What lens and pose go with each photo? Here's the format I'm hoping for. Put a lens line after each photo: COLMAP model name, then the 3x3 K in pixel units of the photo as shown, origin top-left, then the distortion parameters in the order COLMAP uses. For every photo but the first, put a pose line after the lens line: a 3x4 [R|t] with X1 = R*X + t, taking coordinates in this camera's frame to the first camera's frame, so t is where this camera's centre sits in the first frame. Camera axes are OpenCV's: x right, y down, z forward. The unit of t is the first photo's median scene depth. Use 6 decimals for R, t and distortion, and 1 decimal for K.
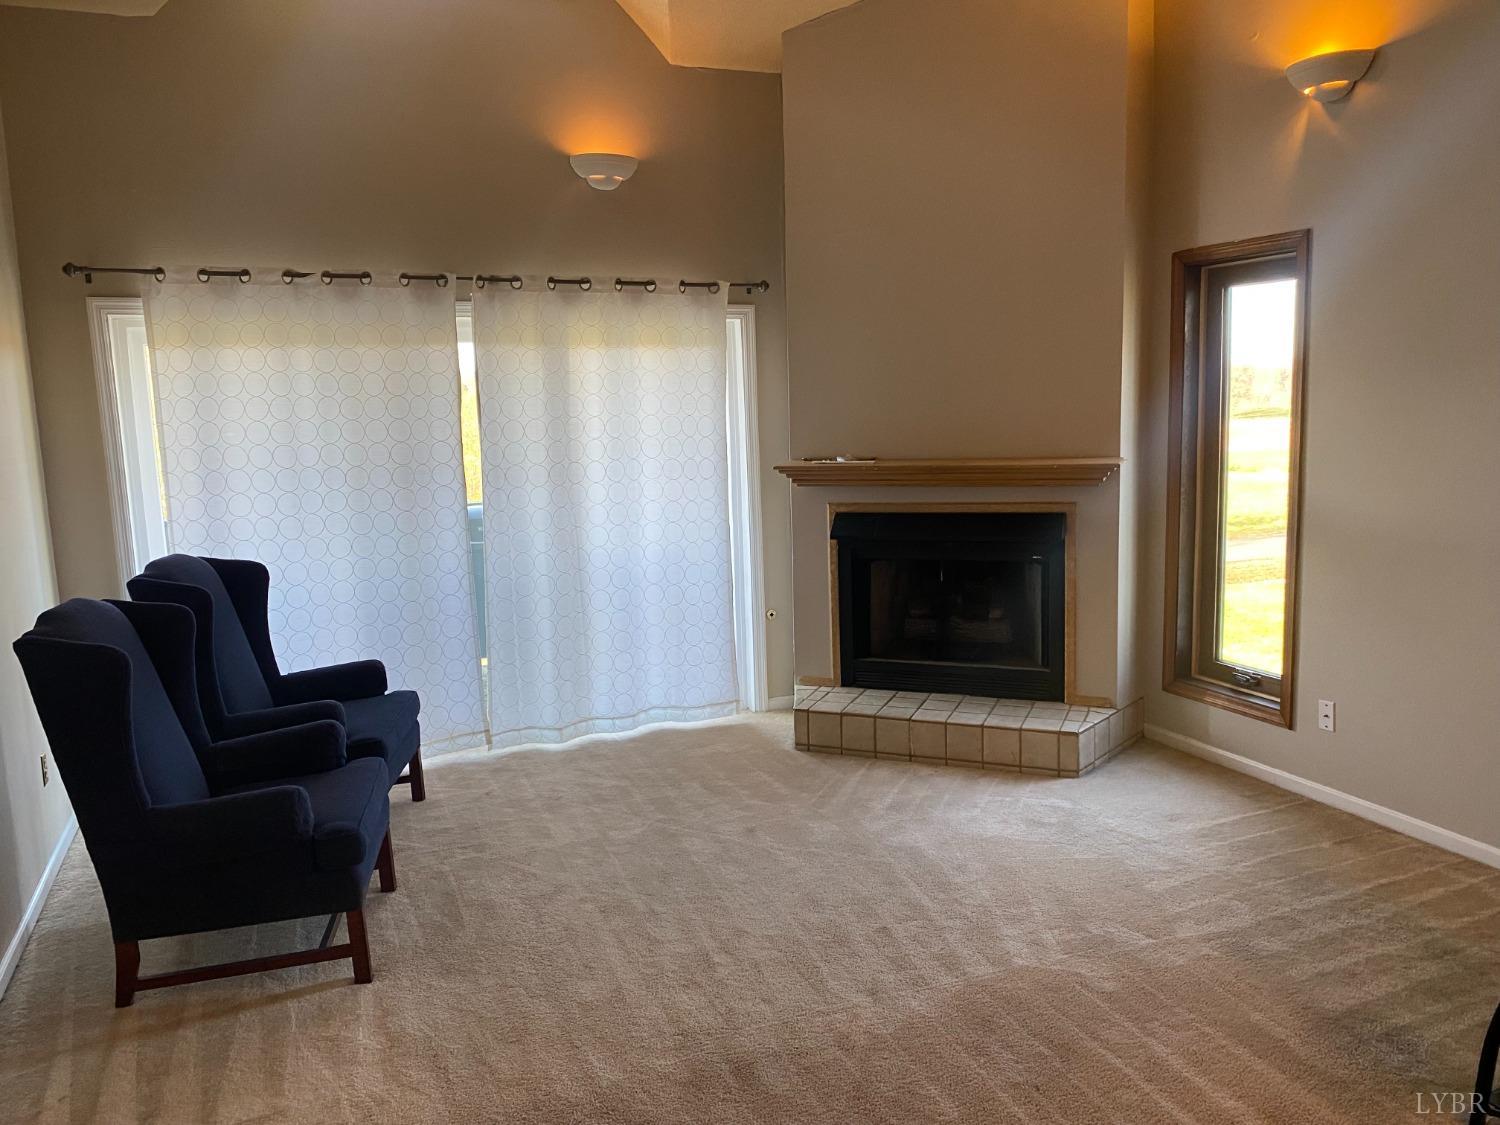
lens RADIAL K [[1089.3, 0, 750.9], [0, 1089.3, 543.5], [0, 0, 1]] dist [-0.004041, -0.004649]
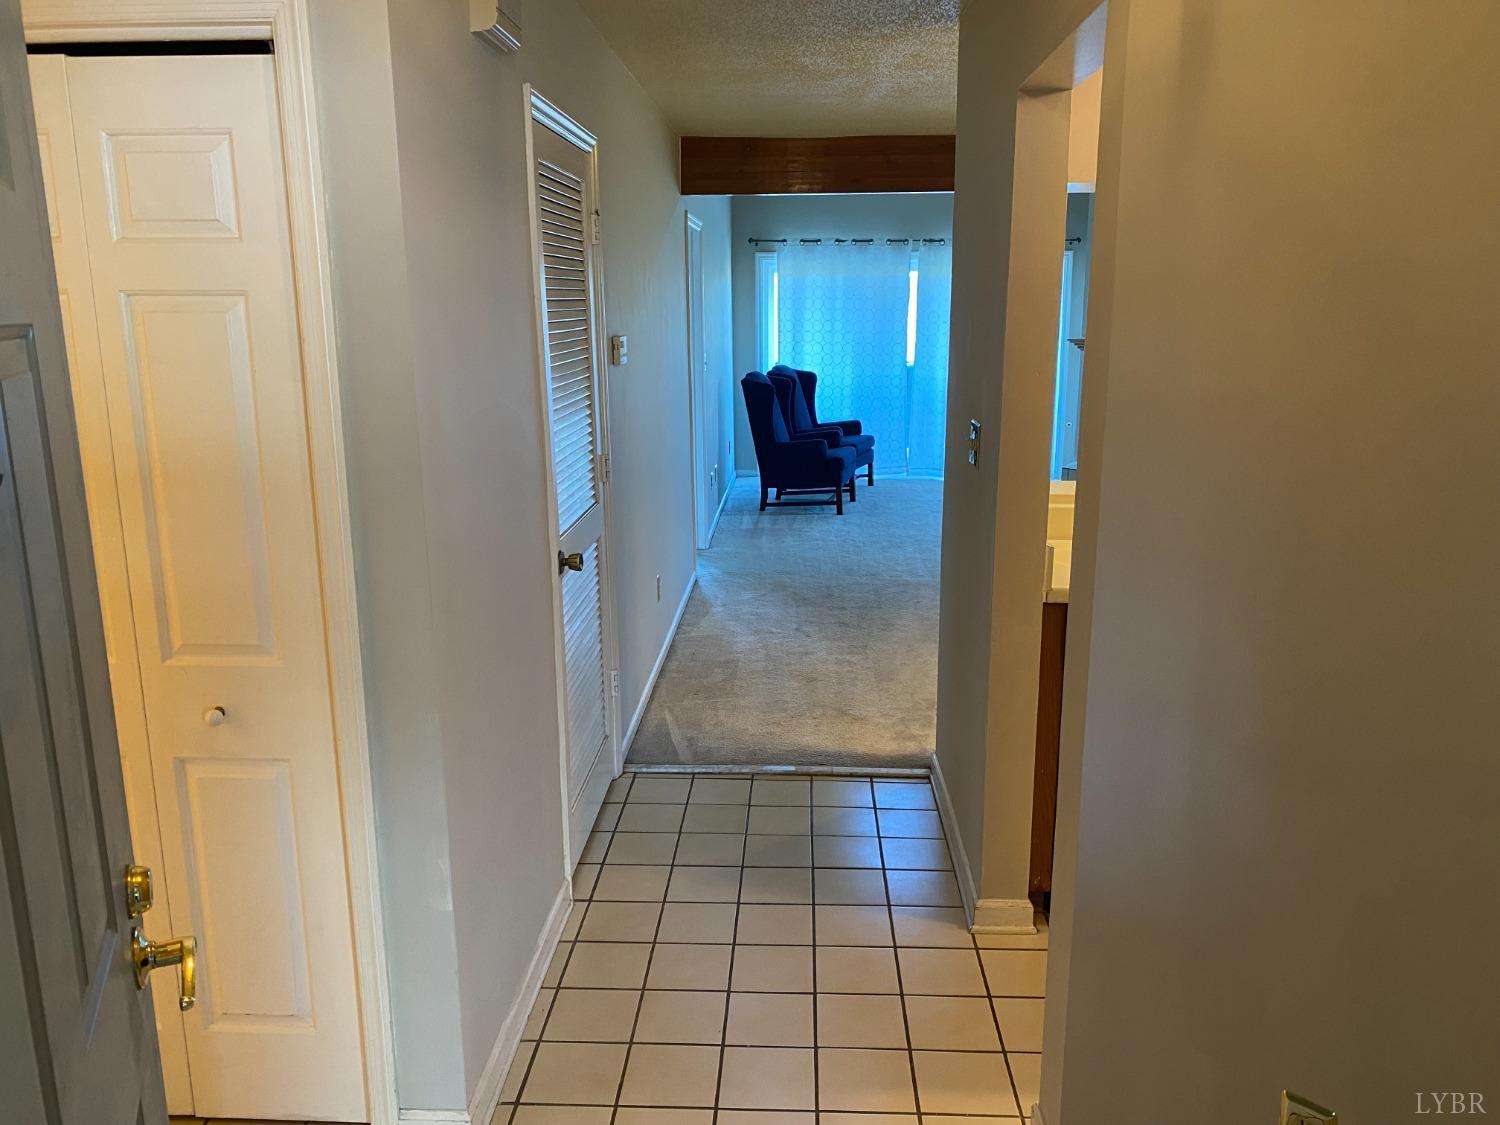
lens RADIAL K [[1151.2, 0, 750.0], [0, 1151.2, 562.5], [0, 0, 1]] dist [0.041782, -0.008344]
pose [[0.894277, 0.119777, -0.431187, 0.498798], [-0.079261, 0.990676, 0.110807, 0.150331], [0.440439, -0.064915, 0.895433, -1.203050]]
